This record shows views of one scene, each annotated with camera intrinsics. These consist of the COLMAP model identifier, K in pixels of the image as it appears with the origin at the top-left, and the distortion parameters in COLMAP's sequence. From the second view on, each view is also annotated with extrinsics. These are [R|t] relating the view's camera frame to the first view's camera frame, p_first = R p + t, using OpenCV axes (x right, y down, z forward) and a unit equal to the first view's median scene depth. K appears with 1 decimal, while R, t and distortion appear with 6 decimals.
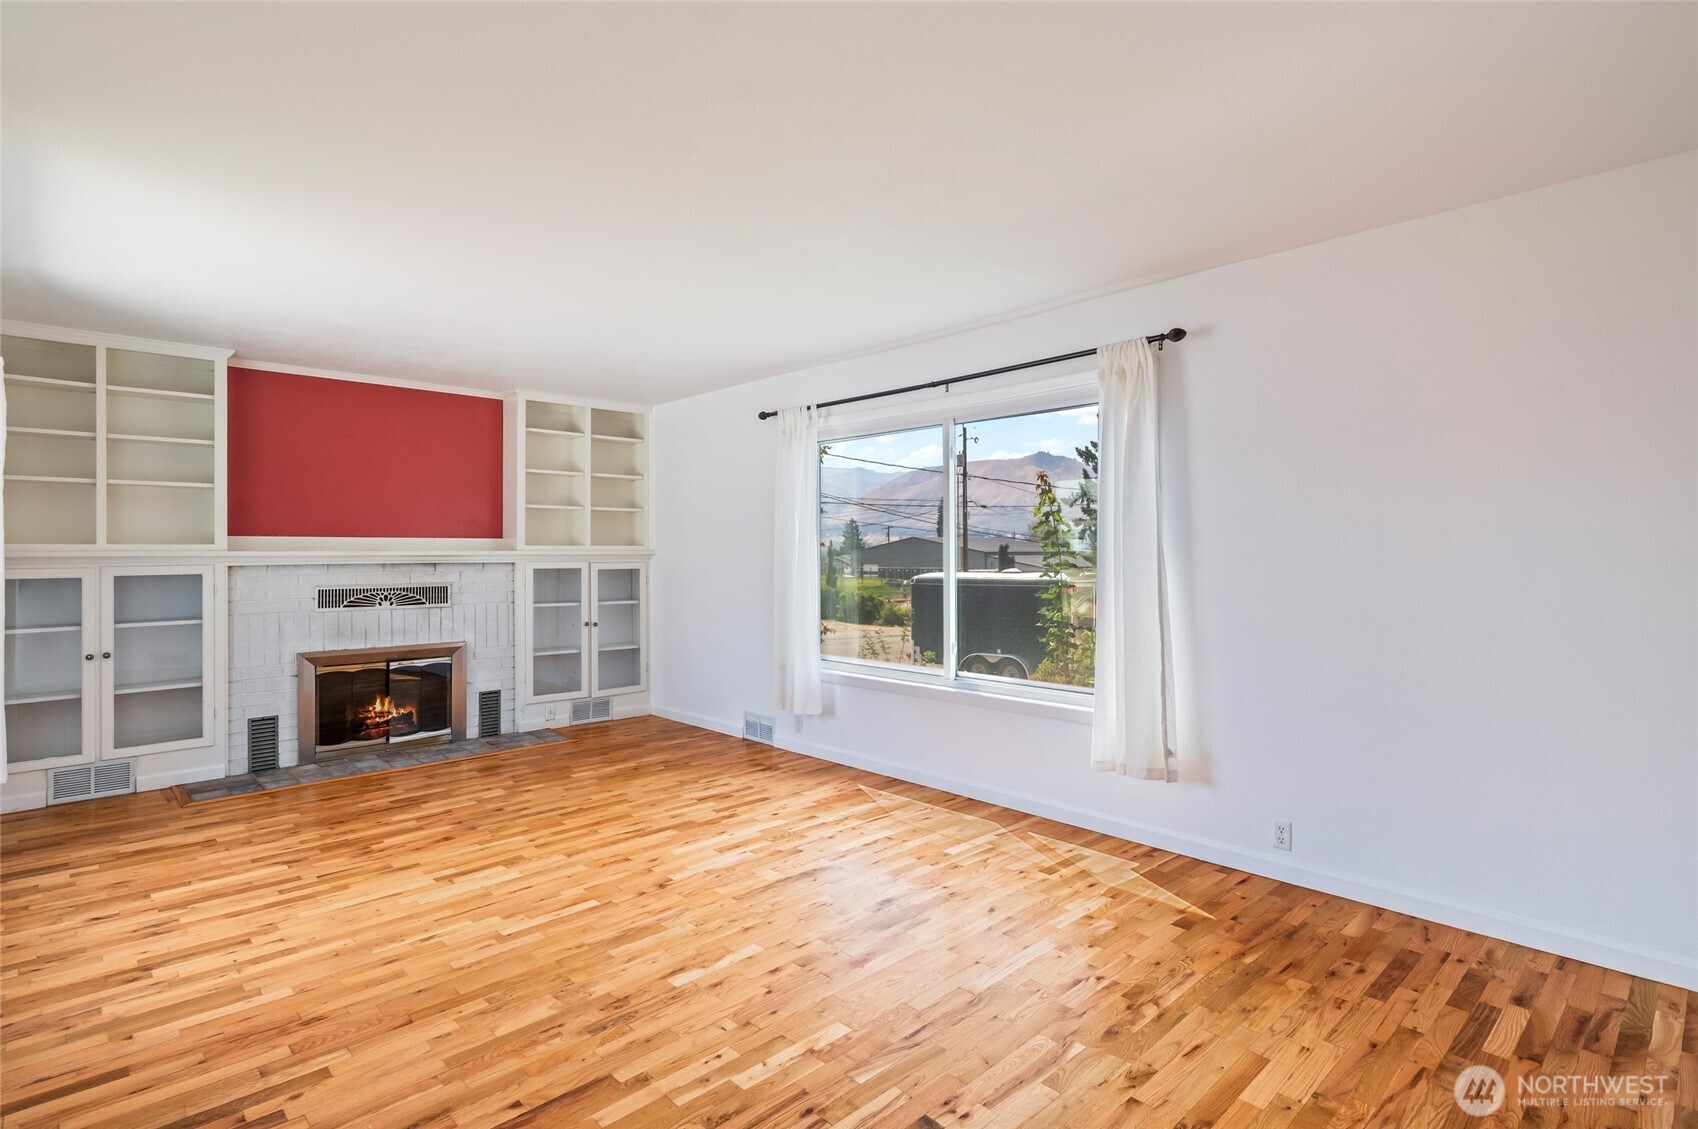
lens RADIAL K [[834.1, 0, 850.1], [0, 834.1, 560.4], [0, 0, 1]] dist [0.006243, 0.001731]
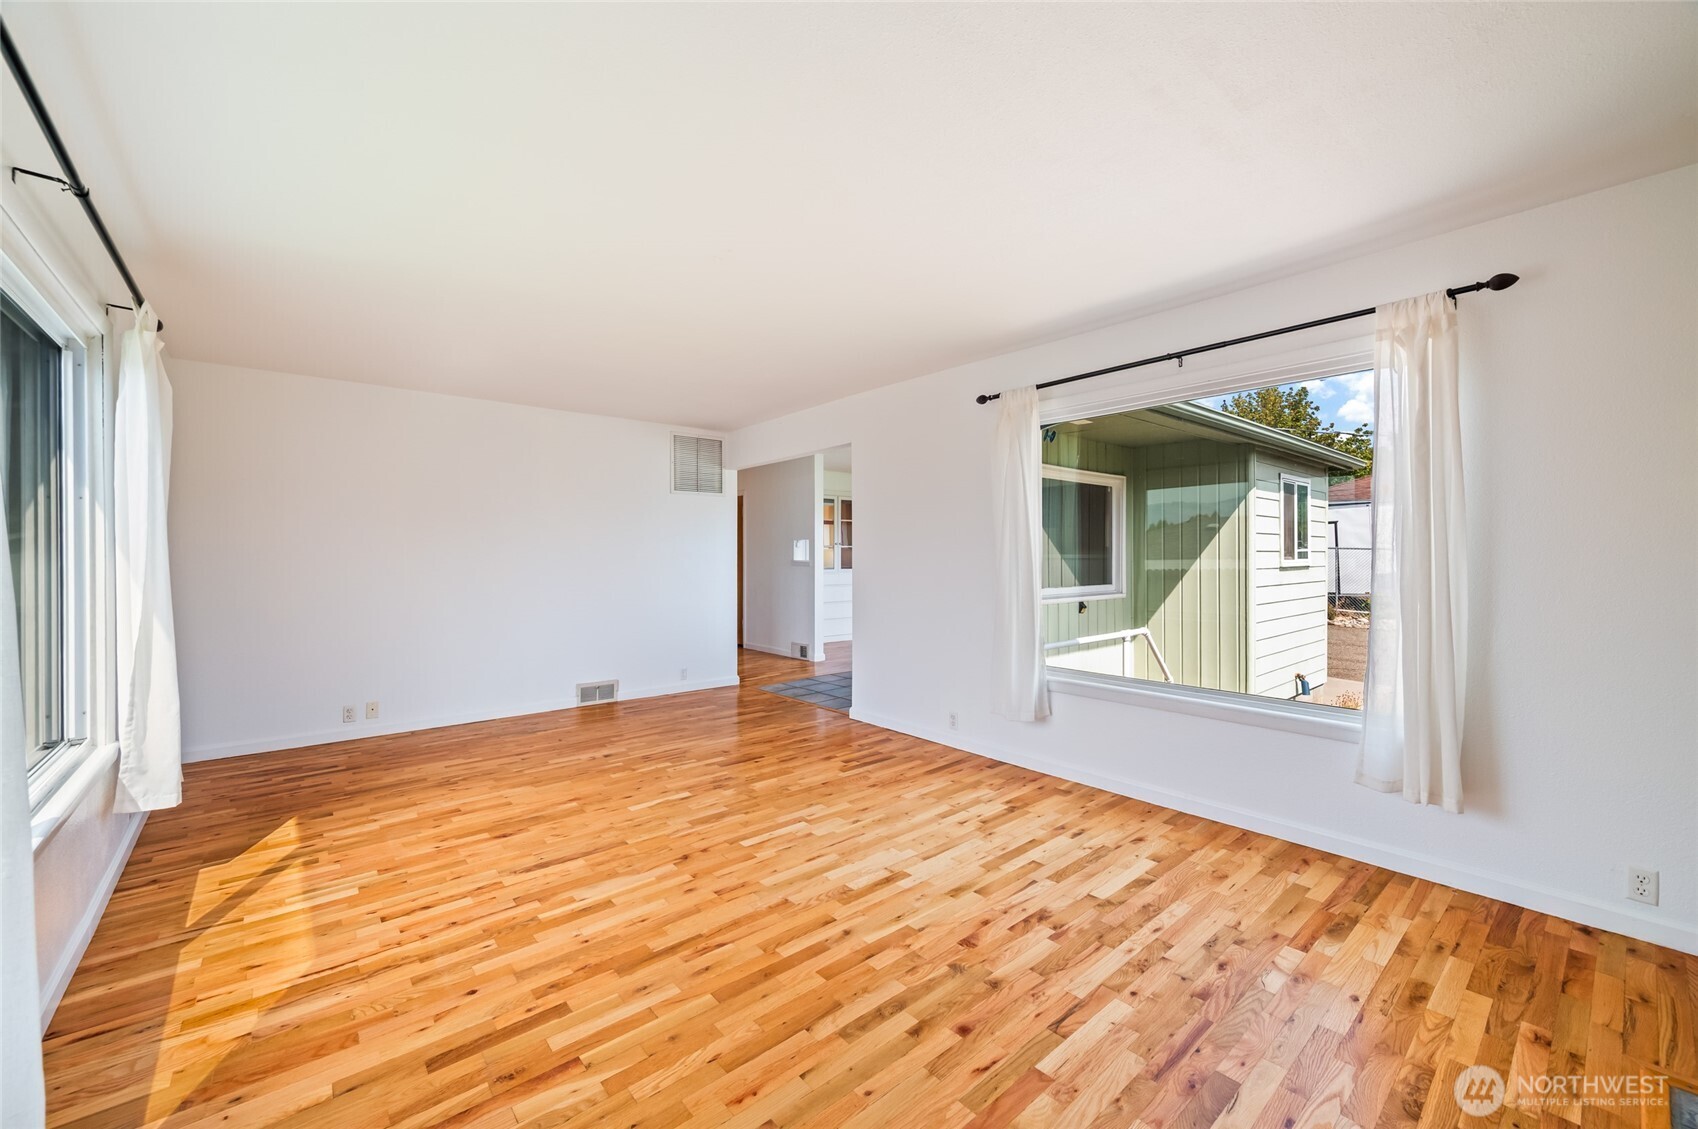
lens RADIAL K [[679.1, 0, 848.6], [0, 679.1, 553.0], [0, 0, 1]] dist [-0.002866, 0.001483]
pose [[-0.998409, 0.007153, 0.055934, -0.461794], [0.007666, 0.999930, 0.008959, -0.006843], [-0.055867, 0.009374, -0.998394, 1.761631]]
